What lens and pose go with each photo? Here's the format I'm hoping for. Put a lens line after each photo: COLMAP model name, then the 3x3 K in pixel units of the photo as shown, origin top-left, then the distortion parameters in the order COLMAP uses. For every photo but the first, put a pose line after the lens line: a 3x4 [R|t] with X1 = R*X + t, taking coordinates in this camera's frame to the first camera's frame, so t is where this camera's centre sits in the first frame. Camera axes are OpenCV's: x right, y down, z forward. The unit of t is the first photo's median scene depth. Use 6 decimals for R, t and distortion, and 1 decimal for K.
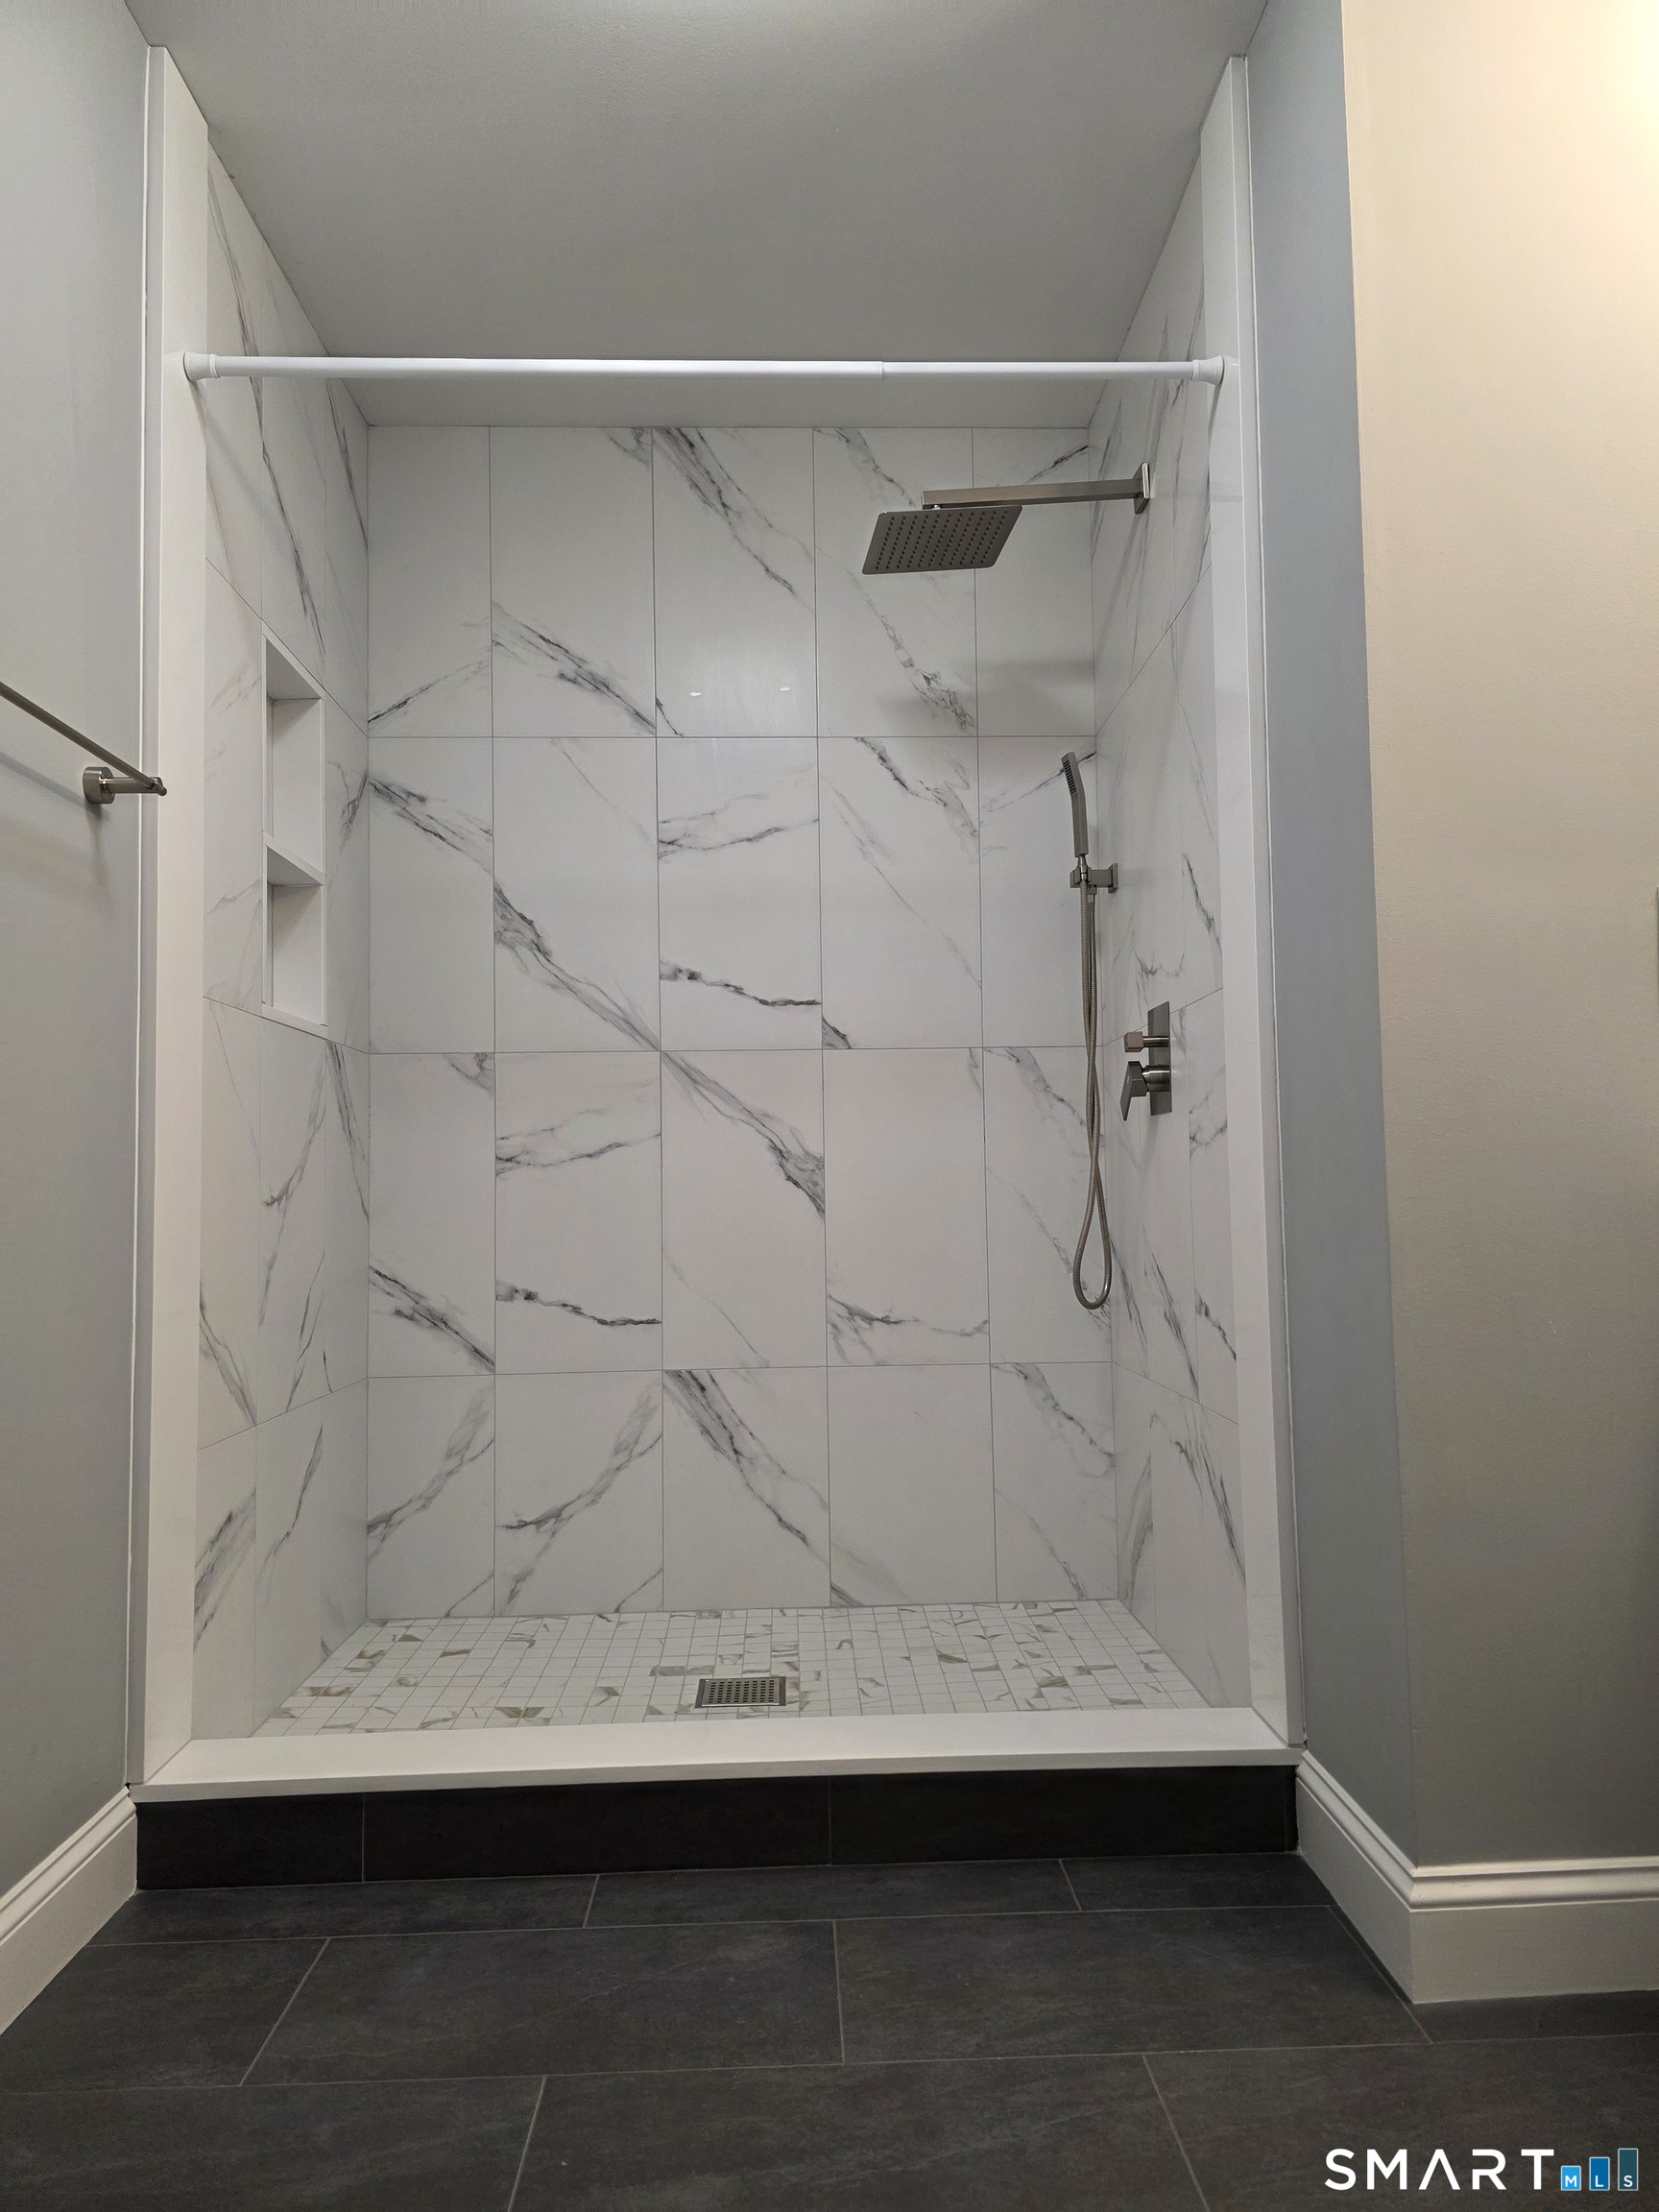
lens RADIAL K [[1488.4, 0, 828.0], [0, 1488.4, 1115.6], [0, 0, 1]] dist [0.060600, -0.058789]
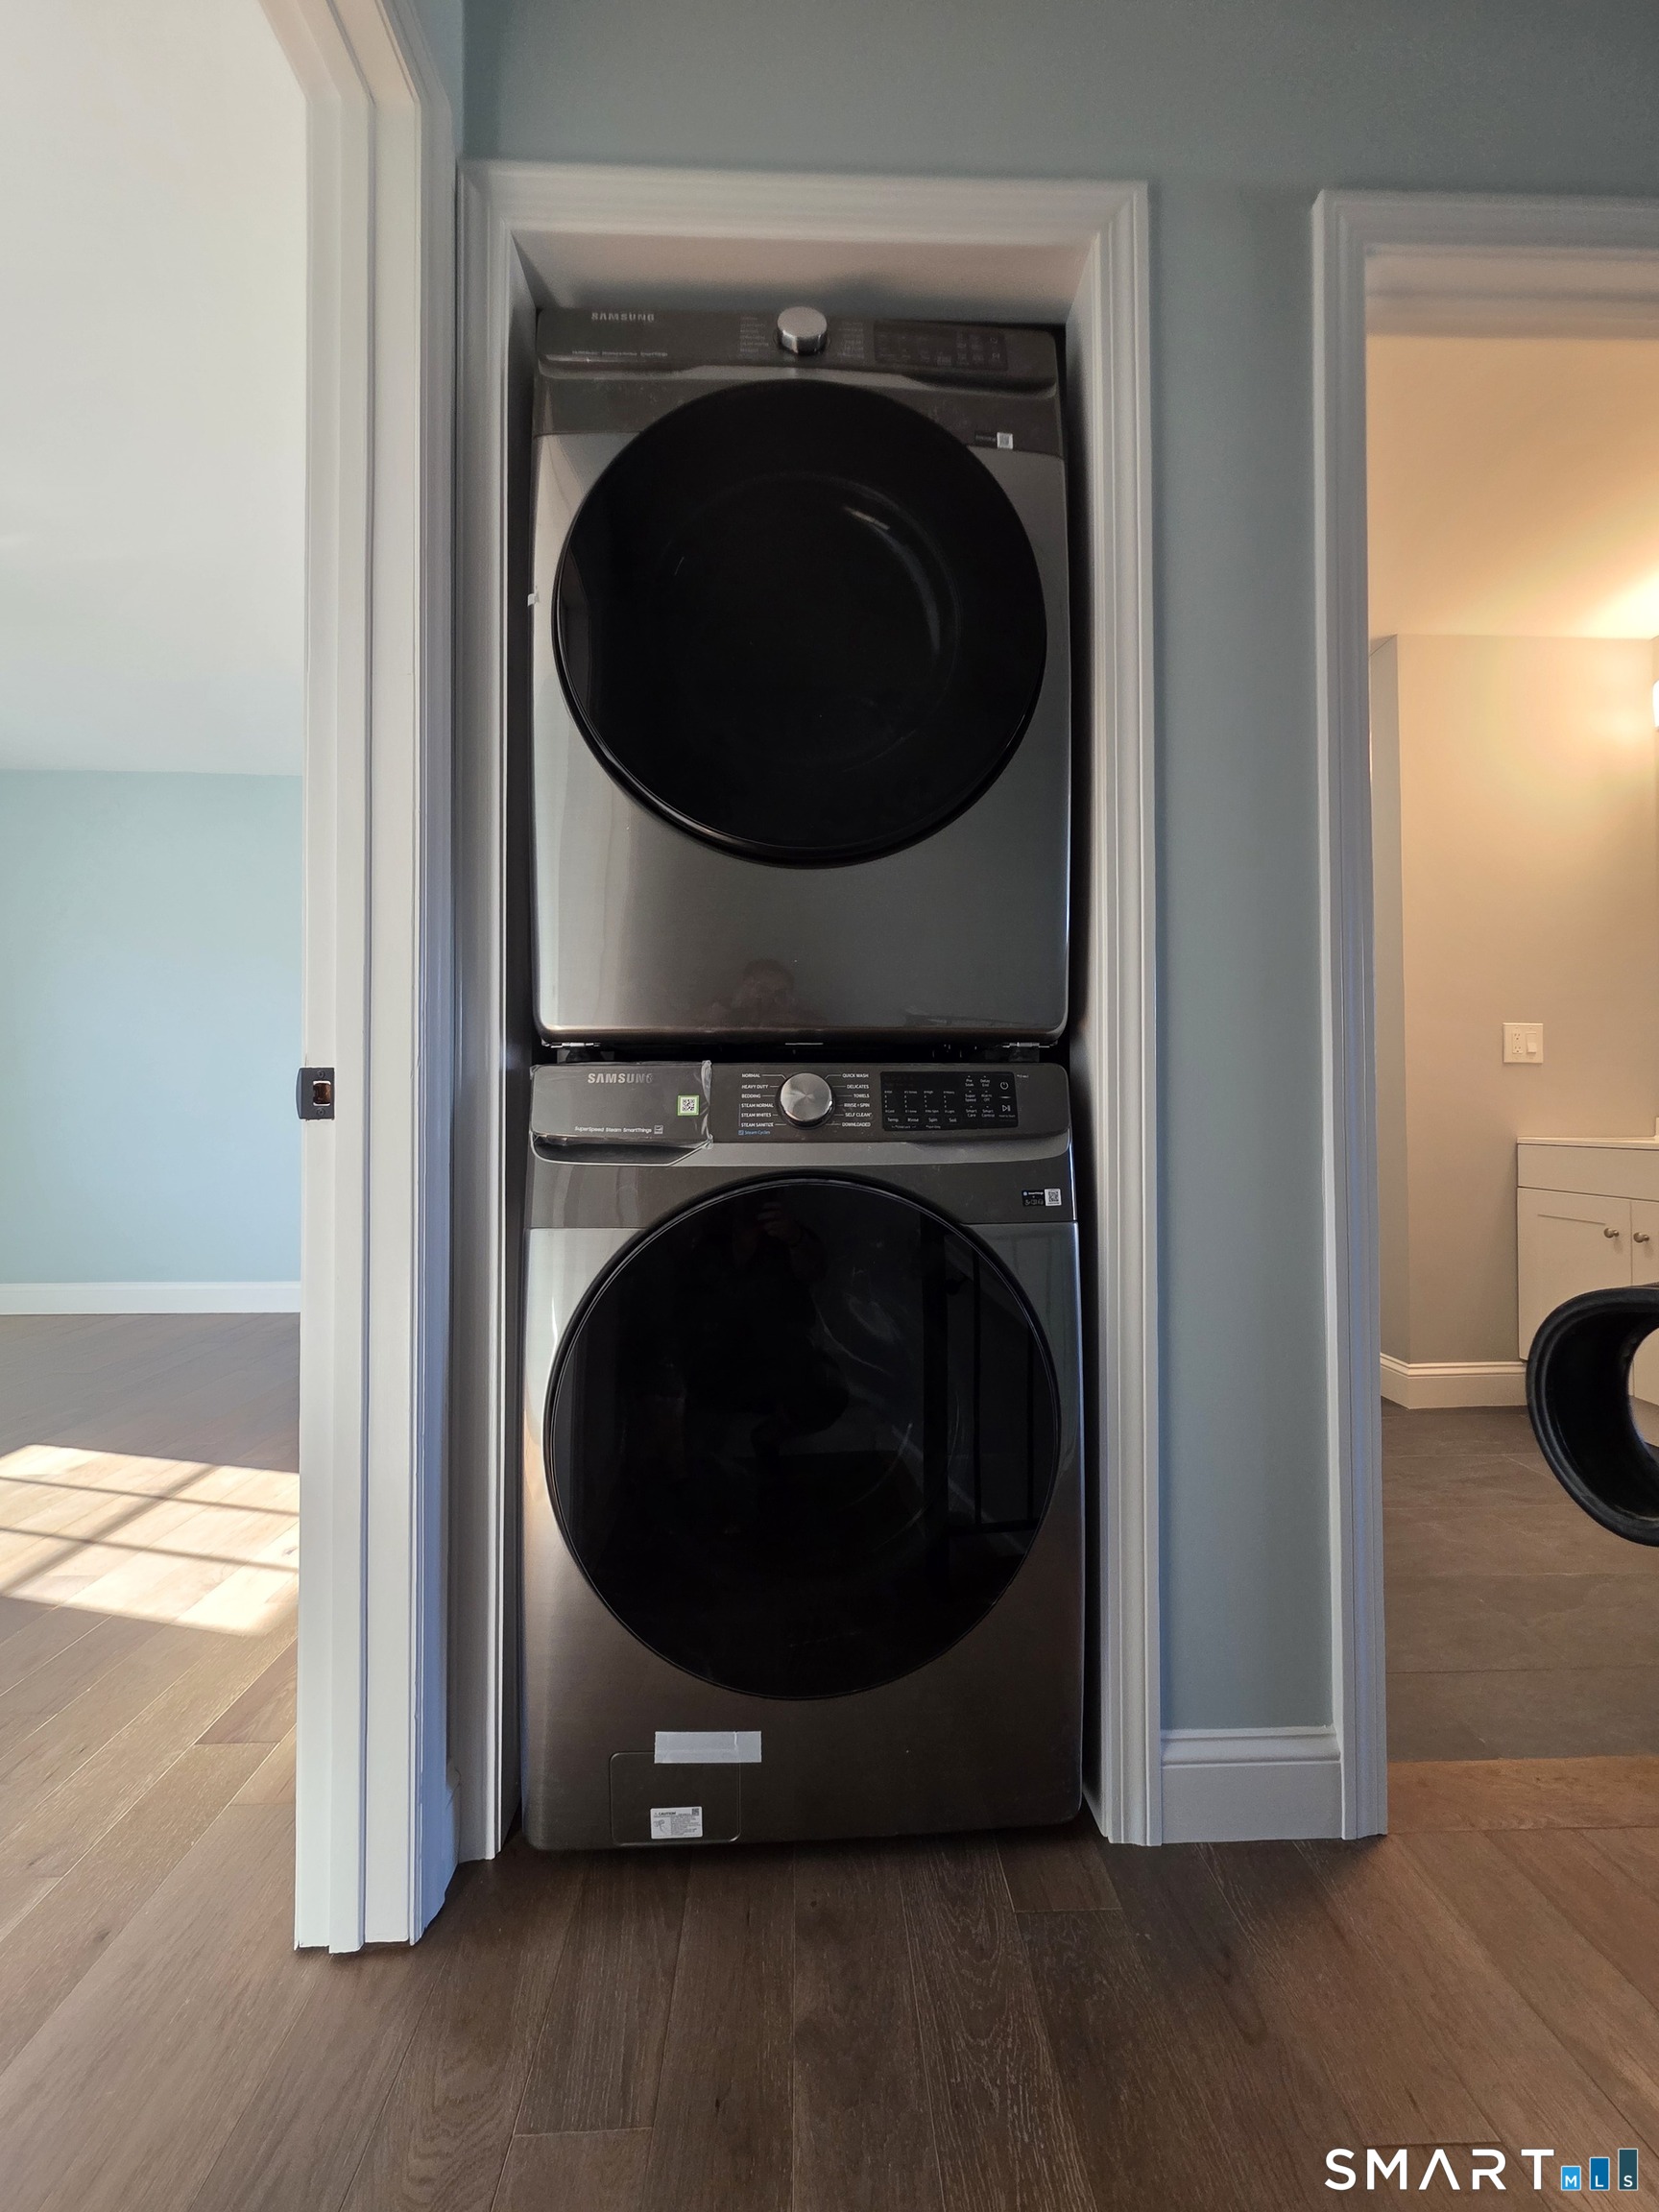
lens RADIAL K [[943.4, 0, 815.8], [0, 943.4, 1101.6], [0, 0, 1]] dist [0.002051, 0.000202]
pose [[0.999419, 0.021980, 0.026055, -0.441000], [-0.022867, 0.999151, 0.034264, -0.023295], [-0.025280, -0.034840, 0.999073, -0.417208]]
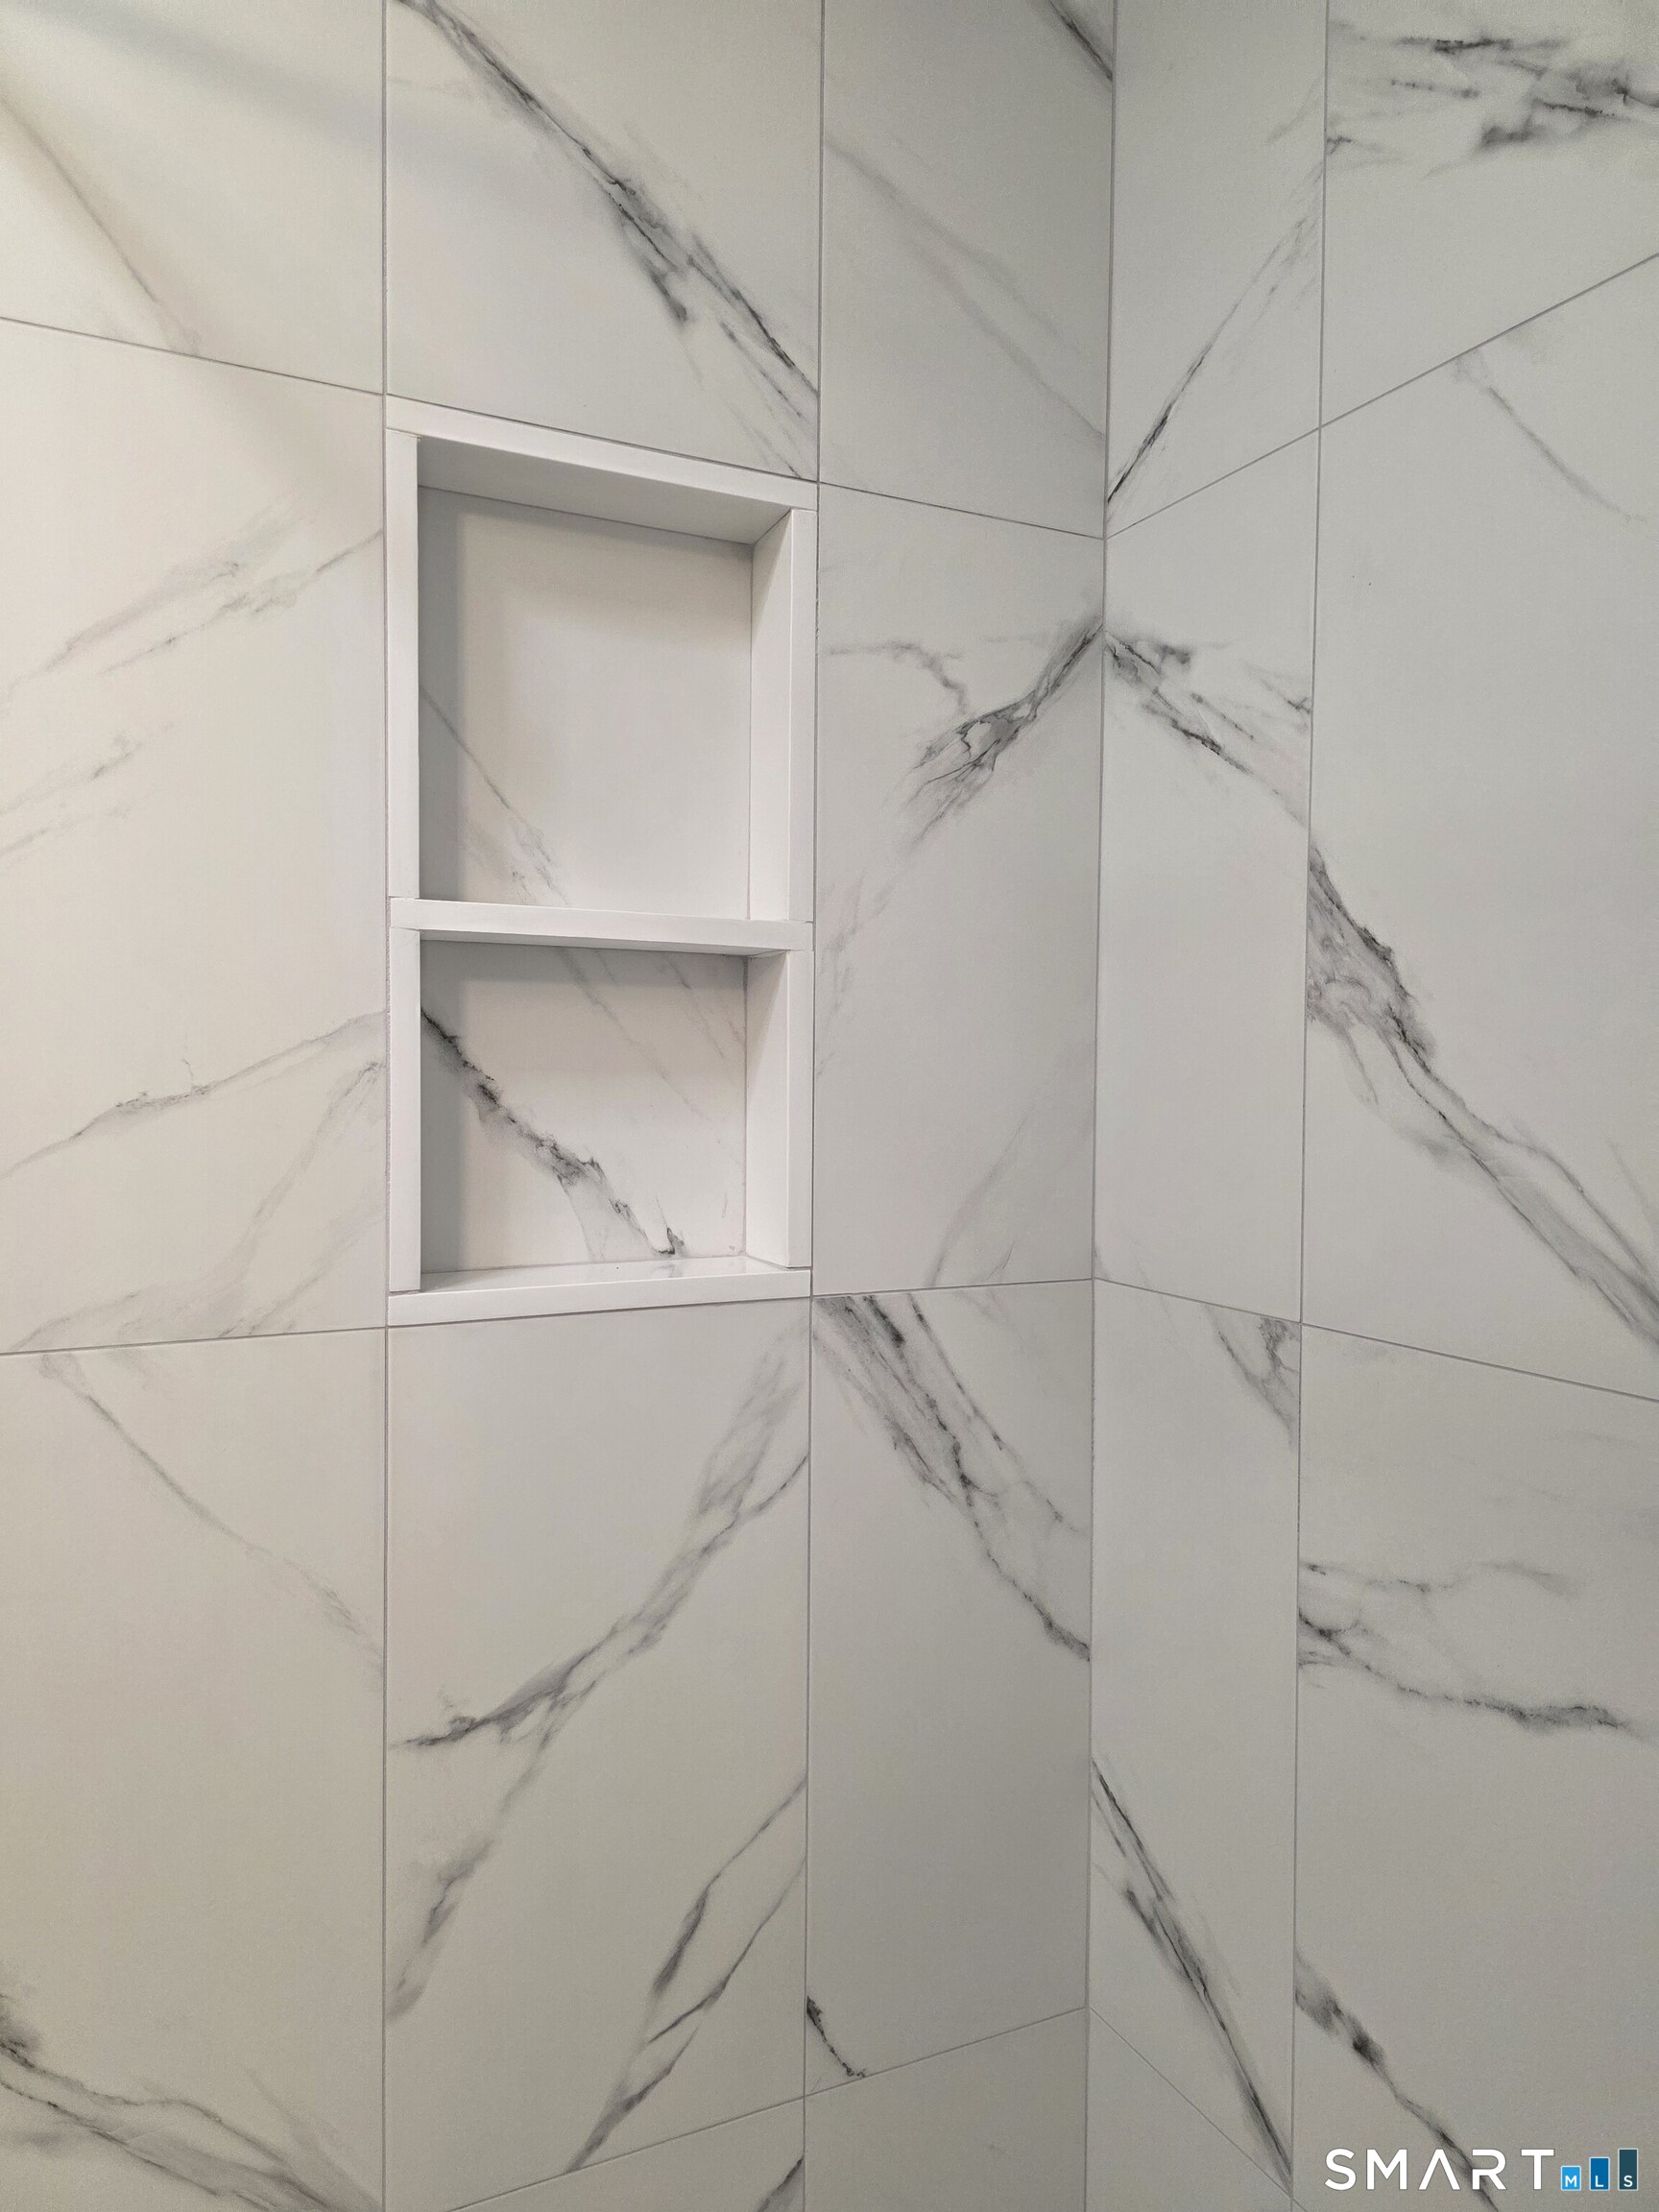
lens RADIAL K [[1488.4, 0, 843.9], [0, 1488.4, 1104.0], [0, 0, 1]] dist [0.060600, -0.058789]
pose [[0.413182, 0.041873, -0.909685, 0.059461], [0.037601, 0.997306, 0.062984, -0.122986], [0.909872, -0.060229, 0.410494, 0.756768]]
